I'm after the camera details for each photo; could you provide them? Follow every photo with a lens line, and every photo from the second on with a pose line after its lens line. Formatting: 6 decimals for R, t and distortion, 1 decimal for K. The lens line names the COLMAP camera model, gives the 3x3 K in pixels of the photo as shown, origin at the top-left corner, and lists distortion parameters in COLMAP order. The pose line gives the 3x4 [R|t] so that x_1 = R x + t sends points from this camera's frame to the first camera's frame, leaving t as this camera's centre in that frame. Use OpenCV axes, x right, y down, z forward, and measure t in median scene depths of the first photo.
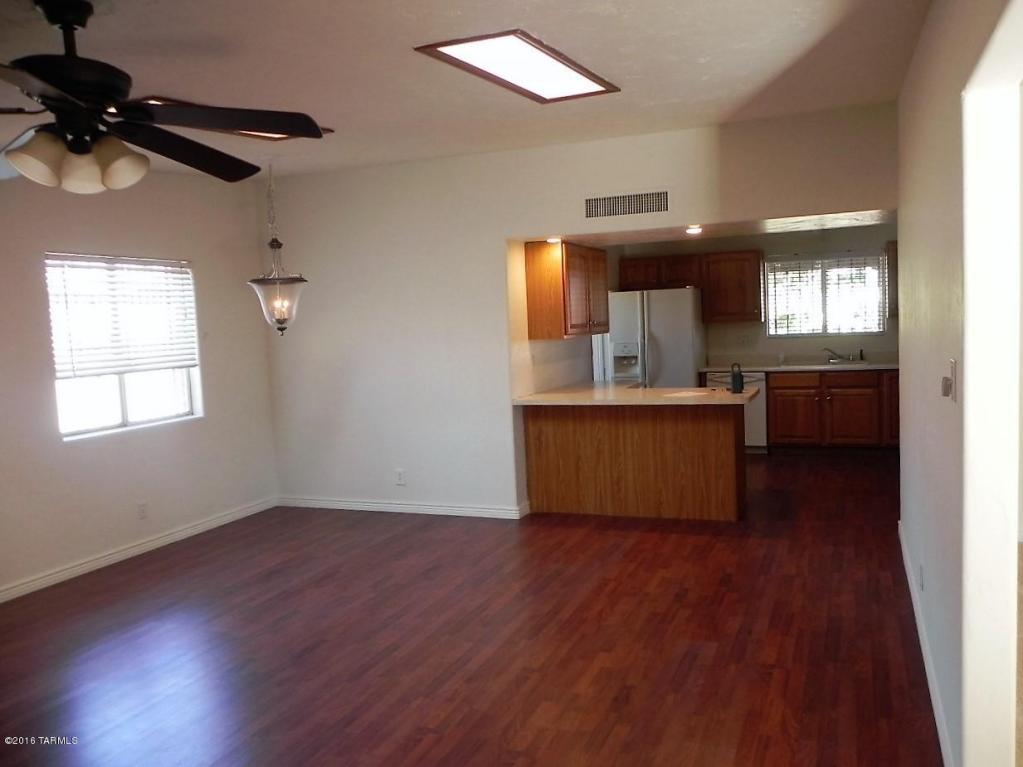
lens RADIAL K [[778.0, 0, 518.9], [0, 778.0, 375.9], [0, 0, 1]] dist [-0.021447, -0.021527]
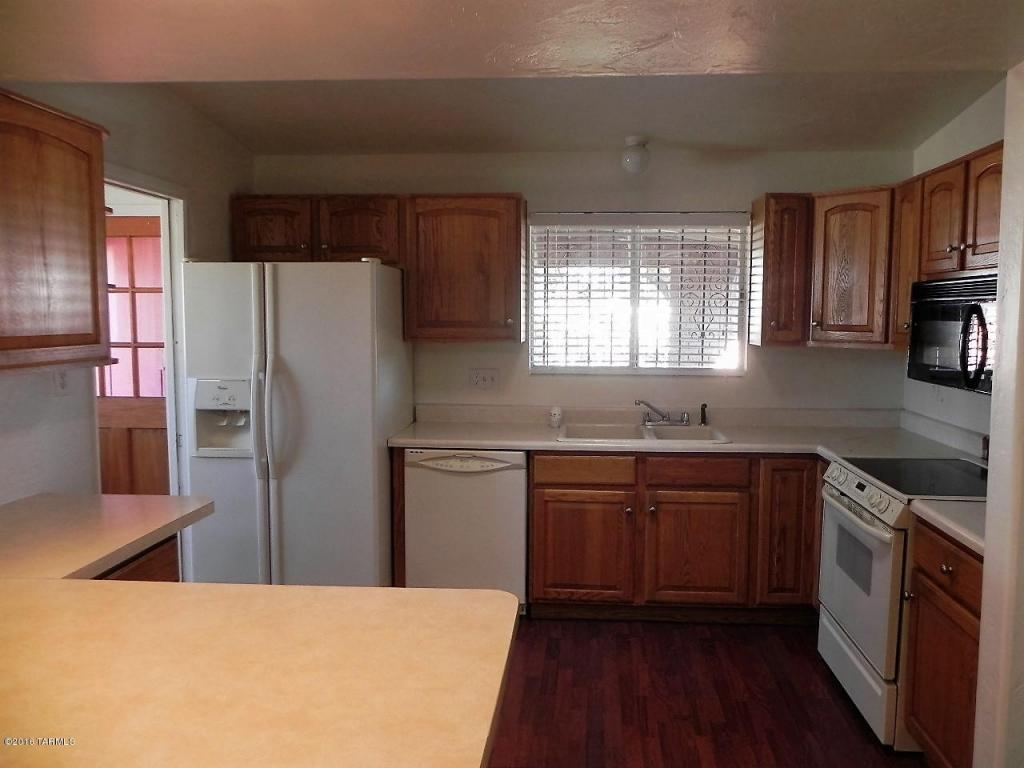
lens RADIAL K [[778.8, 0, 525.2], [0, 778.8, 378.6], [0, 0, 1]] dist [-0.021447, -0.021527]
pose [[0.949073, 0.022914, 0.314223, 0.225174], [-0.022389, 0.999735, -0.005279, -0.062211], [-0.314261, -0.002025, 0.949335, 0.740478]]
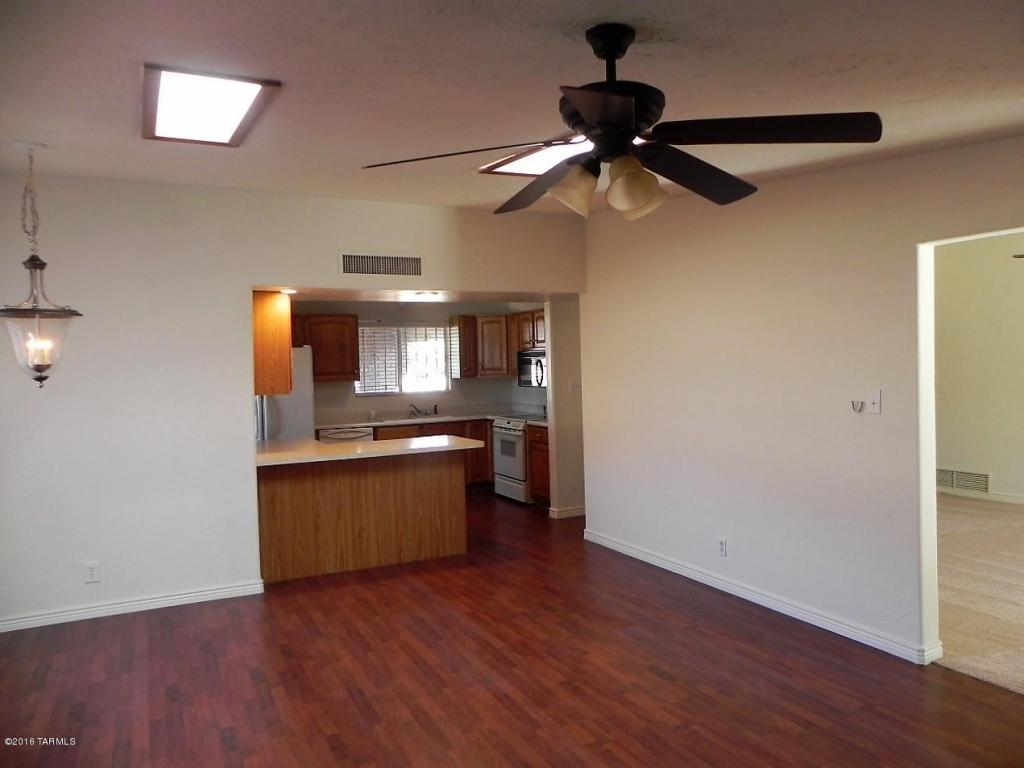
lens RADIAL K [[778.8, 0, 514.3], [0, 778.8, 385.8], [0, 0, 1]] dist [-0.021447, -0.021527]
pose [[0.671956, 0.002947, 0.740585, -0.478651], [0.054129, 0.997122, -0.053080, 0.007992], [-0.738611, 0.075755, 0.669862, 0.161373]]
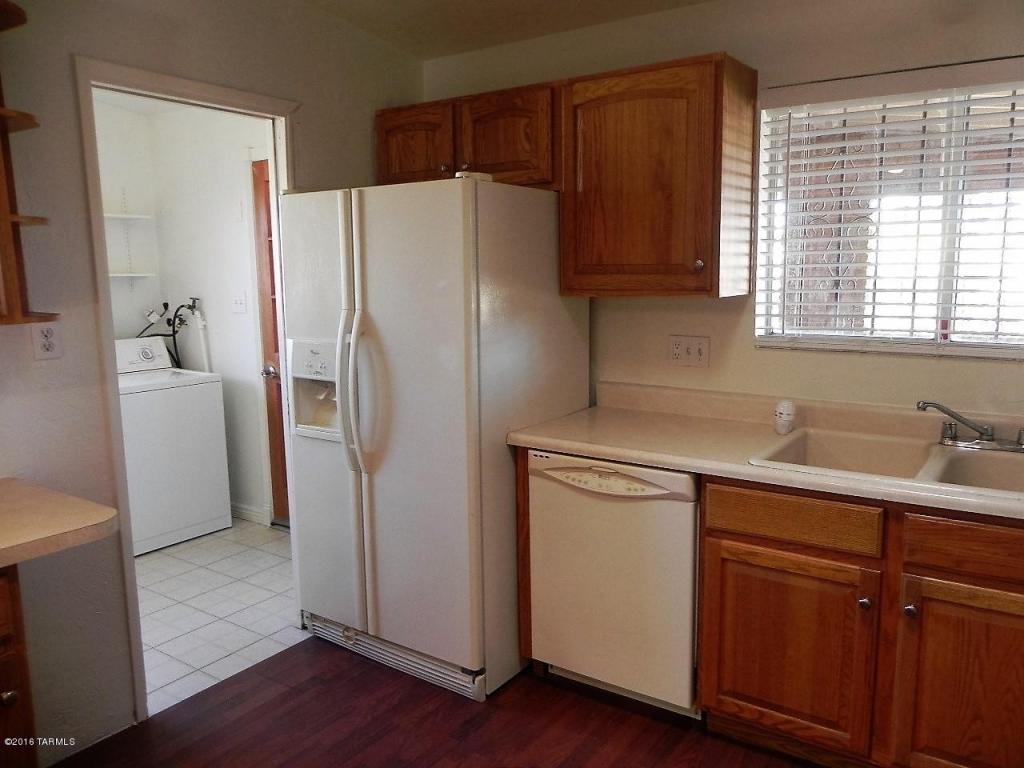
lens RADIAL K [[778.8, 0, 515.1], [0, 778.8, 381.1], [0, 0, 1]] dist [-0.021447, -0.021527]
pose [[0.977744, 0.064758, -0.199557, 0.413326], [-0.050464, 0.995837, 0.075902, -0.078150], [0.203642, -0.064142, 0.976942, 0.945561]]
